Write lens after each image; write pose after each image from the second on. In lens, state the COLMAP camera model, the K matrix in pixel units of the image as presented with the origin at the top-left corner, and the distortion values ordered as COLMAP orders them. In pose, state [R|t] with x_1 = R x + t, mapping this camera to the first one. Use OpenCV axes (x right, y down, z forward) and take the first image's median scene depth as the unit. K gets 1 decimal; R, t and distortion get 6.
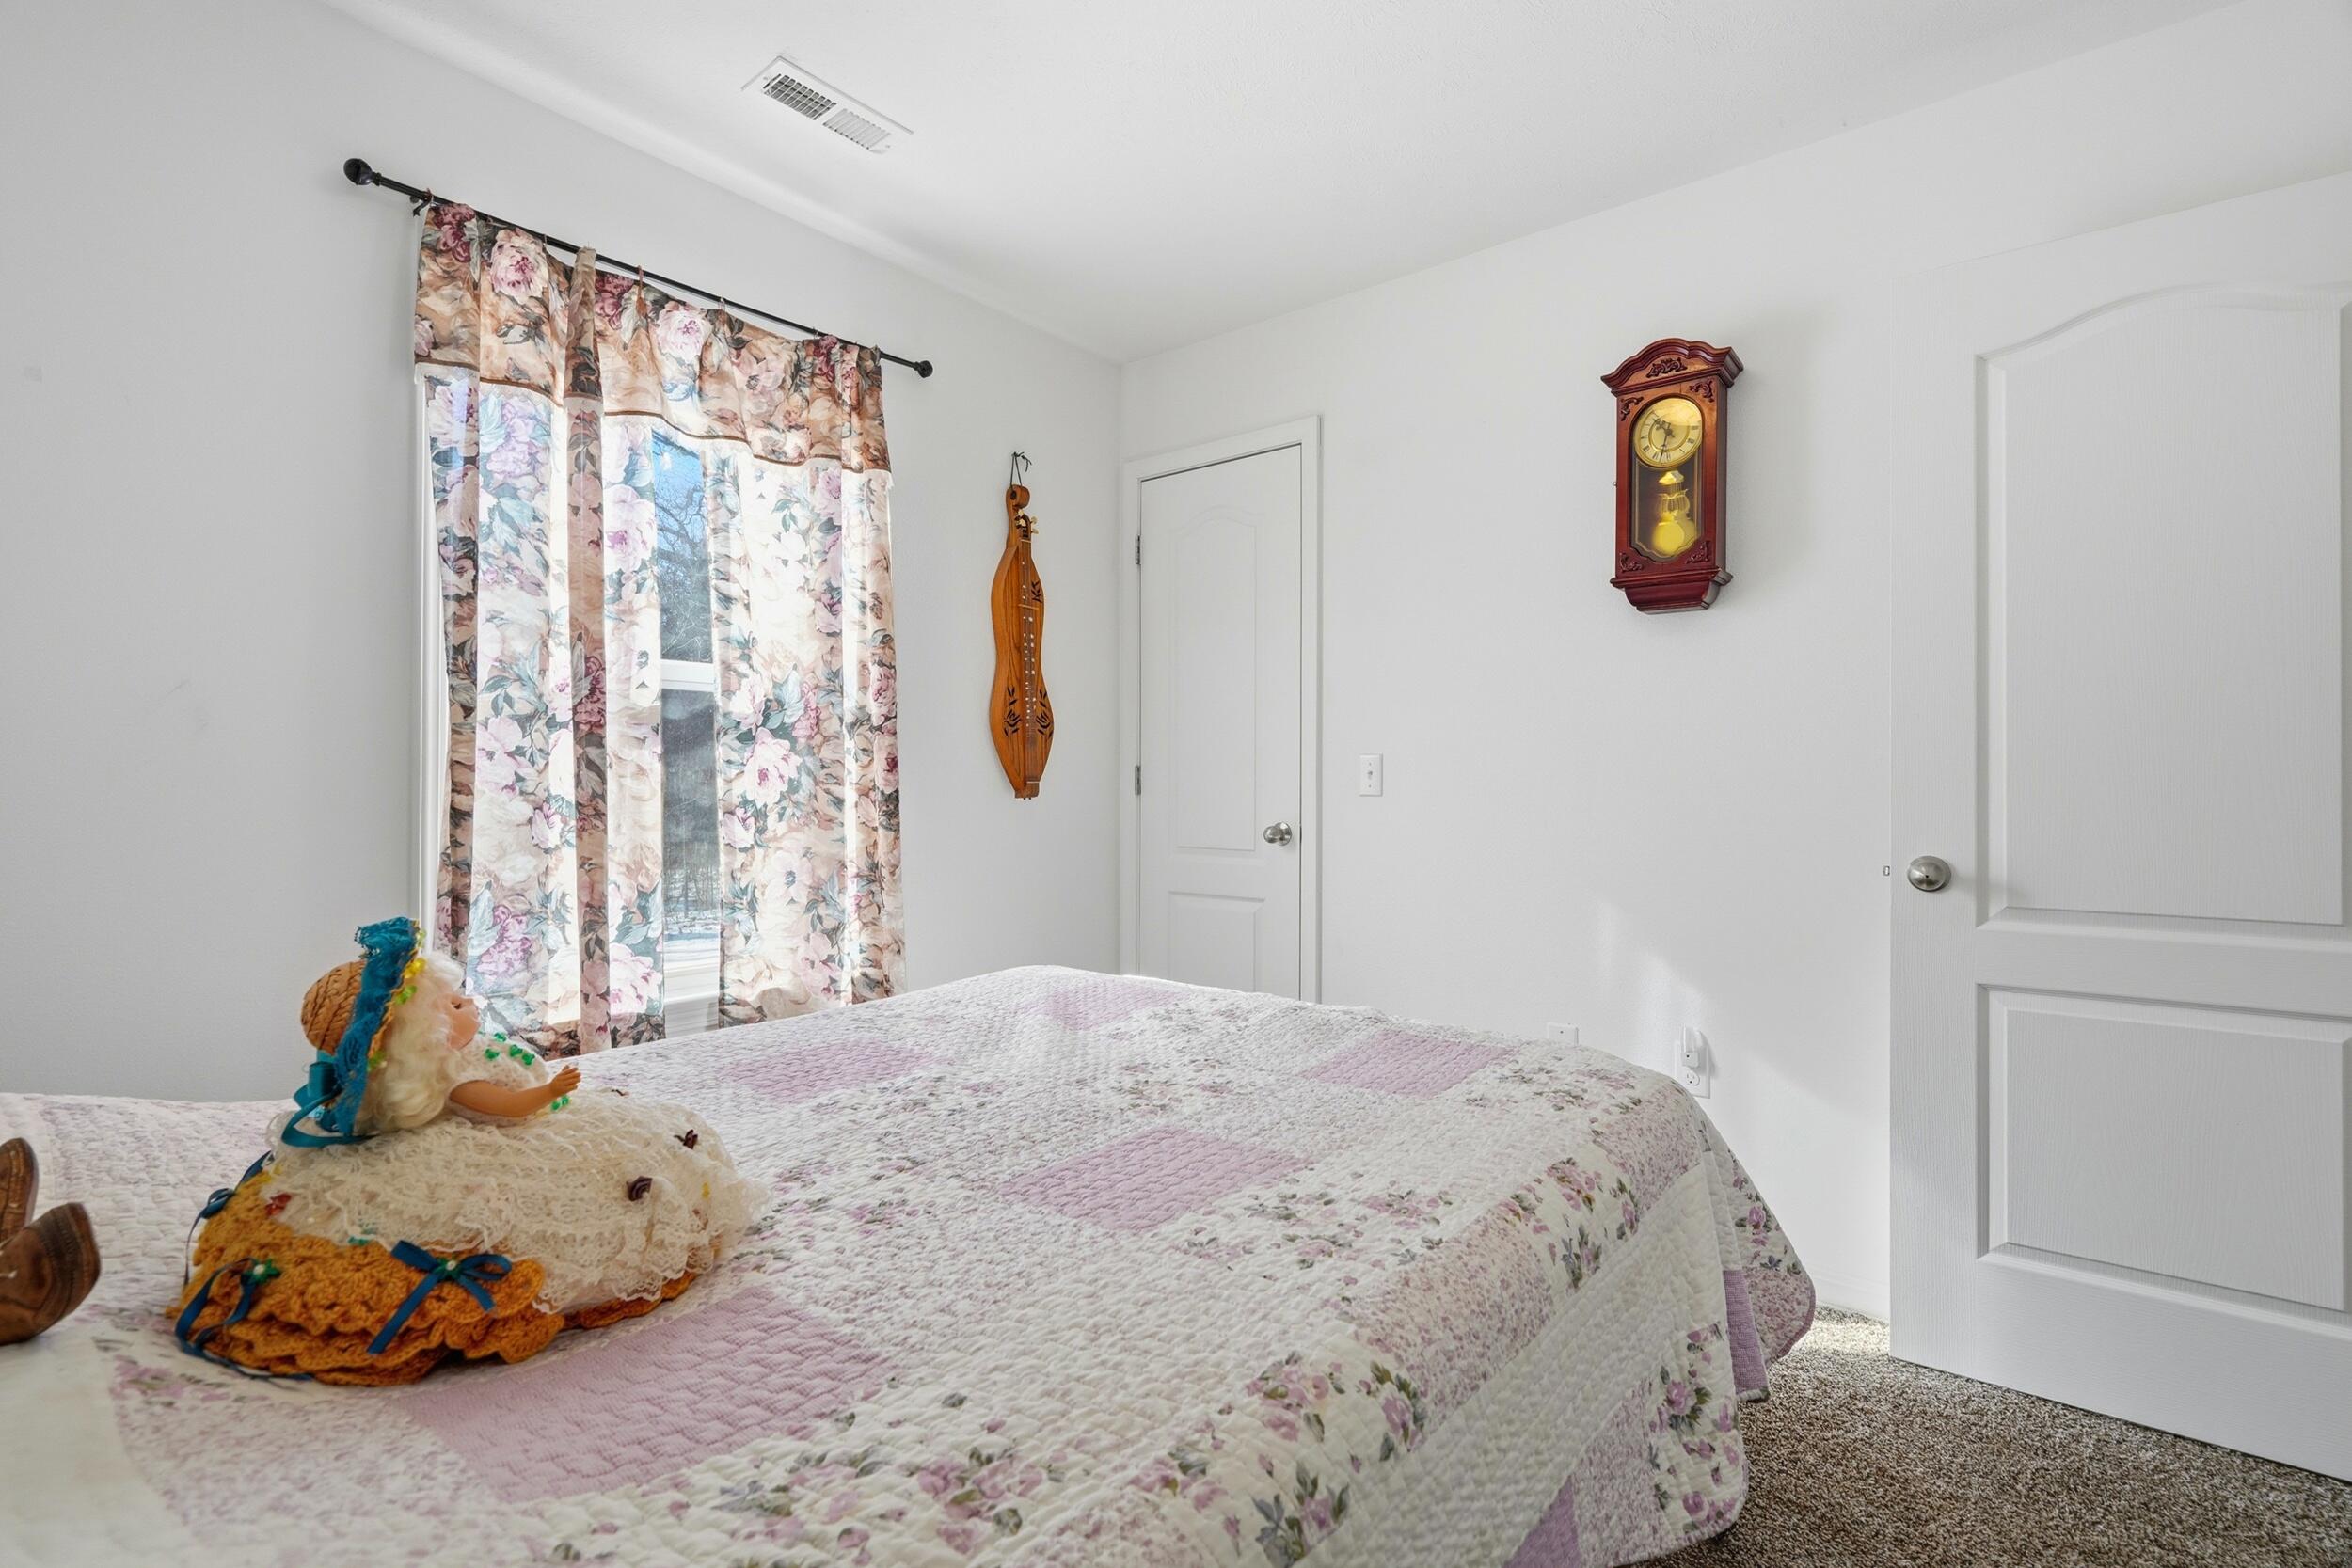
lens RADIAL K [[1070.6, 0, 1173.1], [0, 1070.6, 780.0], [0, 0, 1]] dist [-0.001417, 0.000629]
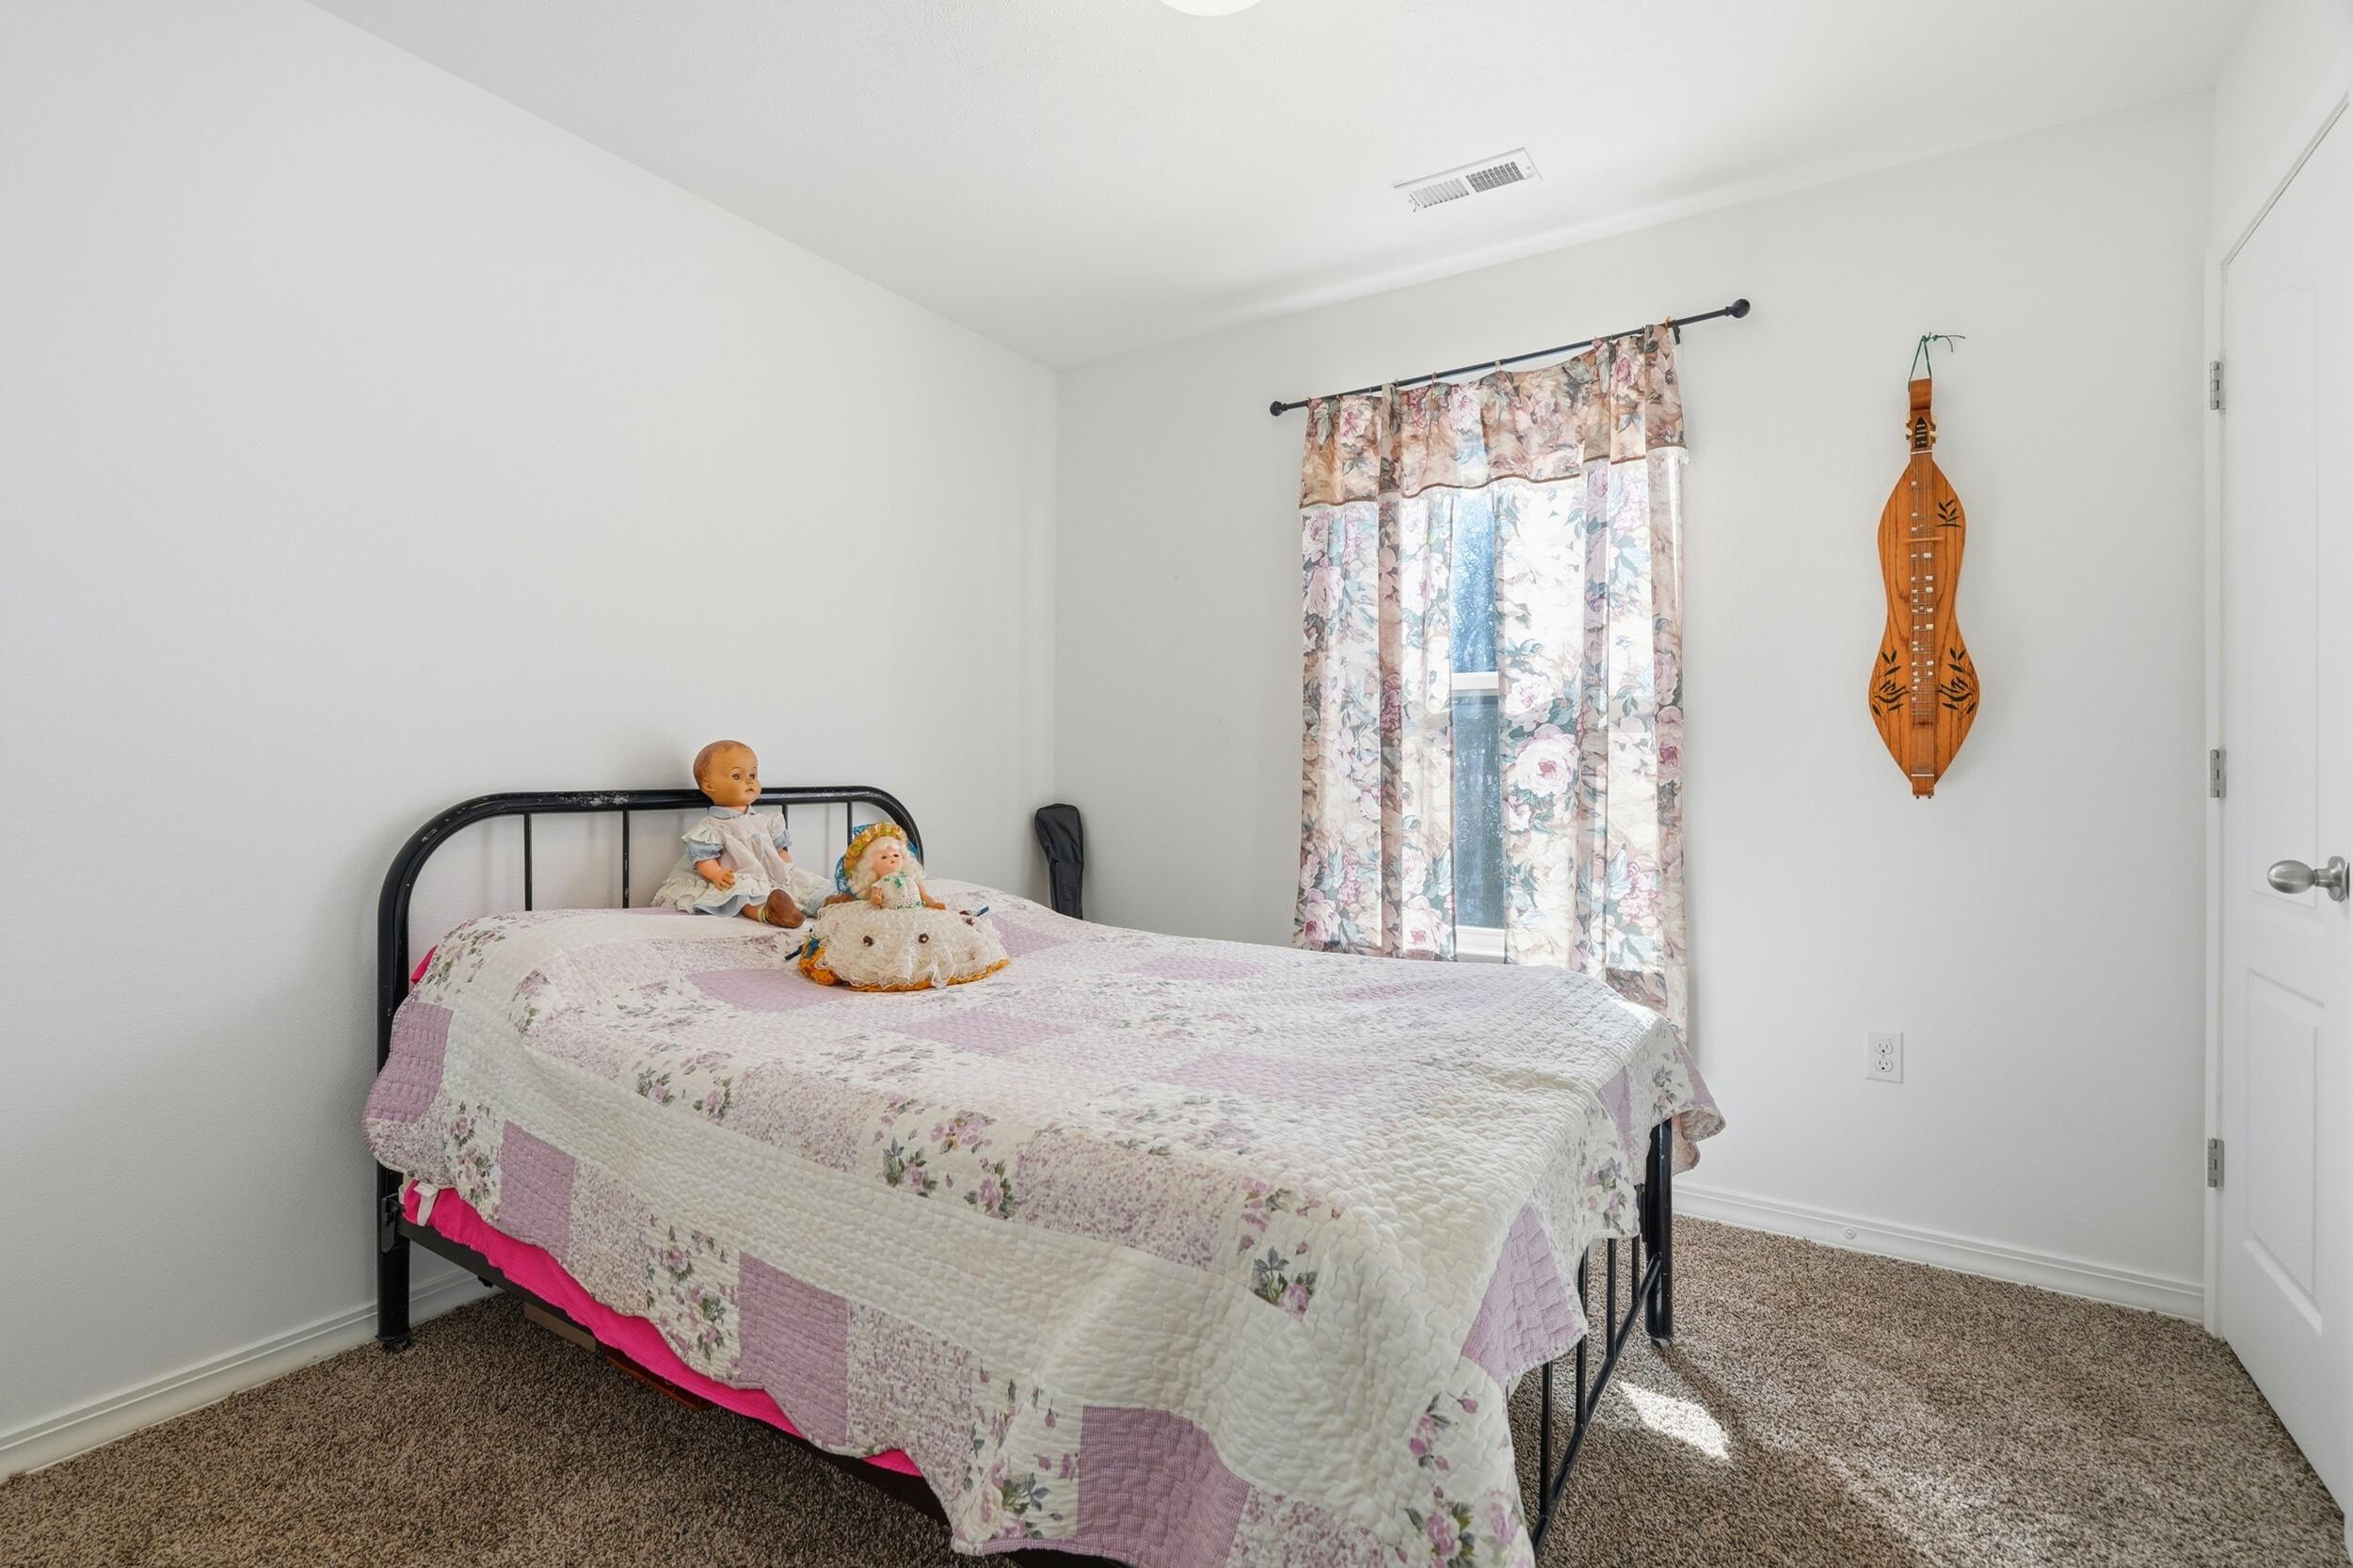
lens RADIAL K [[1064.8, 0, 1158.3], [0, 1064.8, 766.0], [0, 0, 1]] dist [-0.000269, 0.000232]
pose [[0.111036, -0.006727, -0.993794, 0.695113], [-0.004865, 0.999961, -0.007312, 0.004404], [0.993804, 0.005647, 0.110999, 0.502847]]
